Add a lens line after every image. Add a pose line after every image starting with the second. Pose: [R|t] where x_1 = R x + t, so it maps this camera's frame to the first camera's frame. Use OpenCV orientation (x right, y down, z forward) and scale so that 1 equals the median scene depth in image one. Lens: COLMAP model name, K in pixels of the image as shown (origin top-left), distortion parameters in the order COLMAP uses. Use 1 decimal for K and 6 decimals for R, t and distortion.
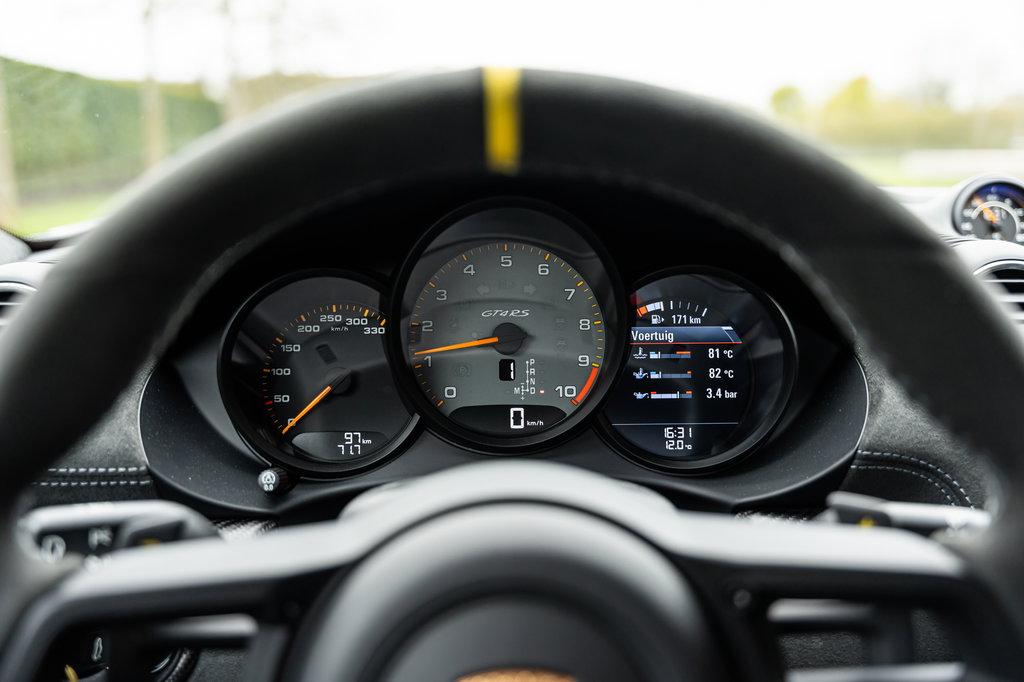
lens RADIAL K [[1042.3, 0, 512.0], [0, 1042.3, 341.0], [0, 0, 1]] dist [-0.001915, -0.003172]
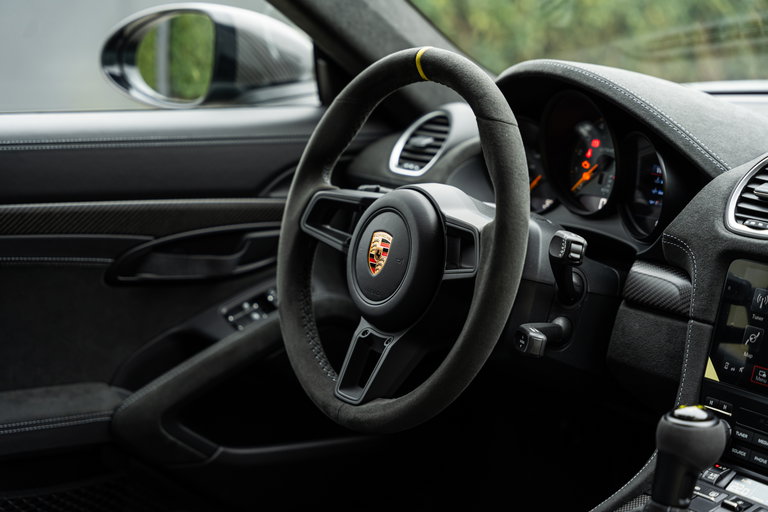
lens RADIAL K [[1483.8, 0, 384.0], [0, 1483.8, 256.0], [0, 0, 1]] dist [0.023206, 0.262799]
pose [[0.549364, 0.167831, -0.818555, 2.055091], [-0.156600, 0.982943, 0.096436, -0.033995], [0.820777, 0.075207, 0.566276, -0.885845]]
